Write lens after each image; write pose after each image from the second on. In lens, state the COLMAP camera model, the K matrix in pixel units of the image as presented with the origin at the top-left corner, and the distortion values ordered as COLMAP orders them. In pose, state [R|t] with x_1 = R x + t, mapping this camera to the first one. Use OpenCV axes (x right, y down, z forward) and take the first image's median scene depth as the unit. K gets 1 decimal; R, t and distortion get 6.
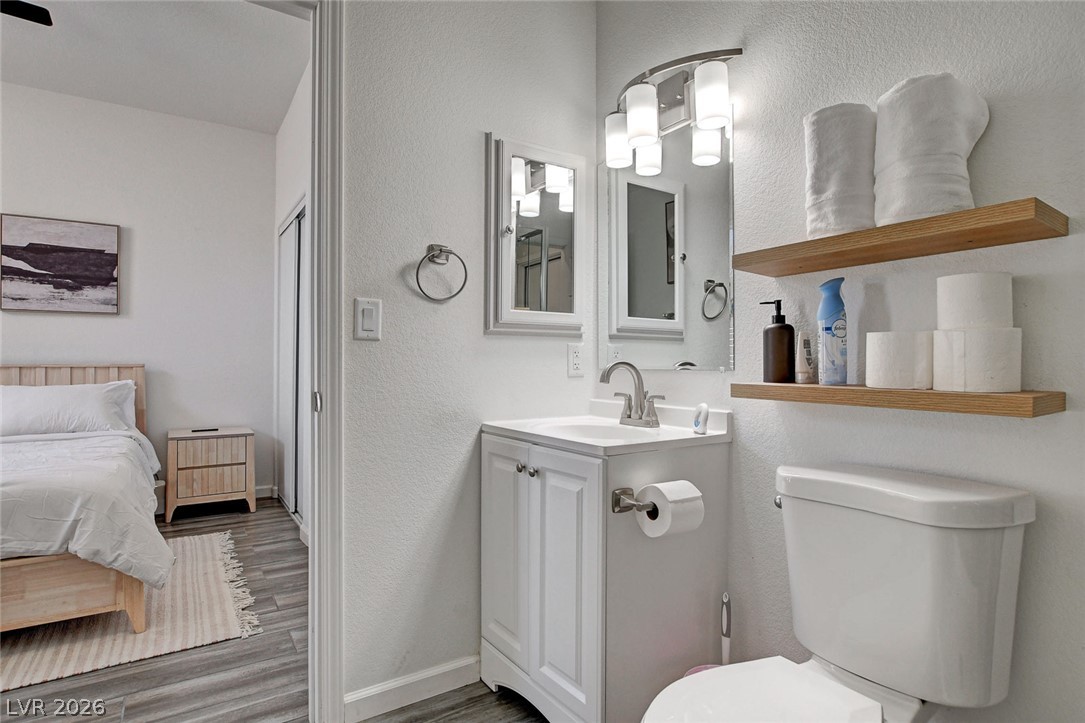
lens RADIAL K [[554.7, 0, 546.1], [0, 554.7, 357.3], [0, 0, 1]] dist [-0.016860, 0.001243]
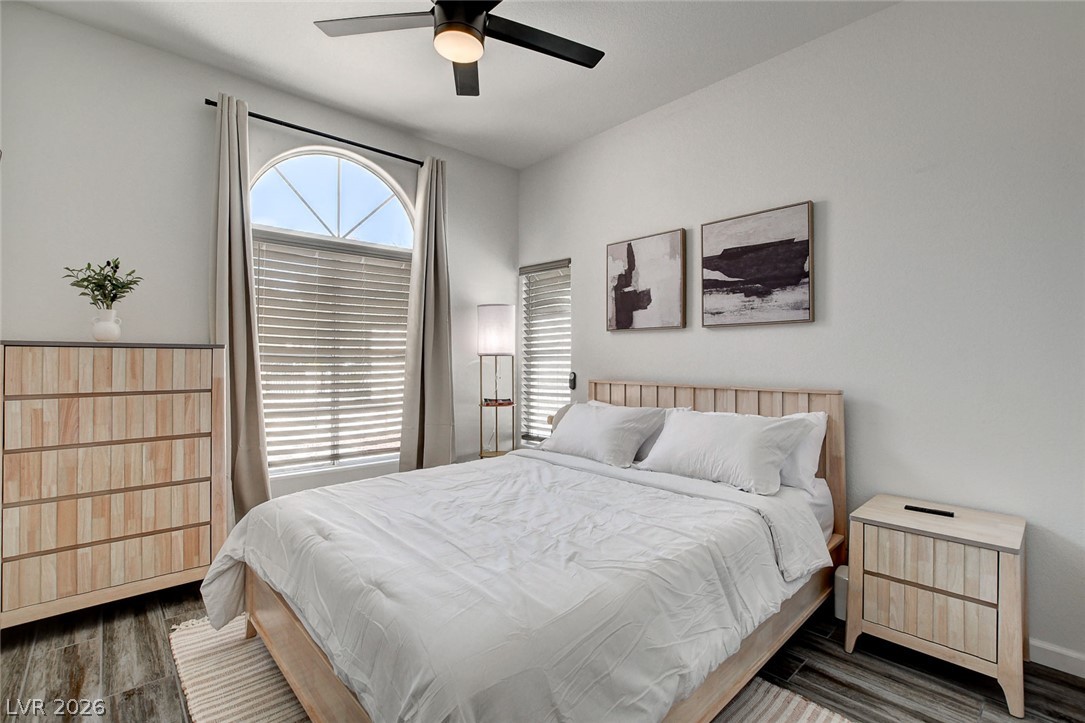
lens RADIAL K [[490.1, 0, 548.1], [0, 490.1, 355.6], [0, 0, 1]] dist [-0.024984, 0.001729]
pose [[0.156571, -0.014614, -0.987559, -0.196473], [0.000607, 0.999892, -0.014700, -0.023296], [0.987666, 0.001702, 0.156563, 0.563183]]
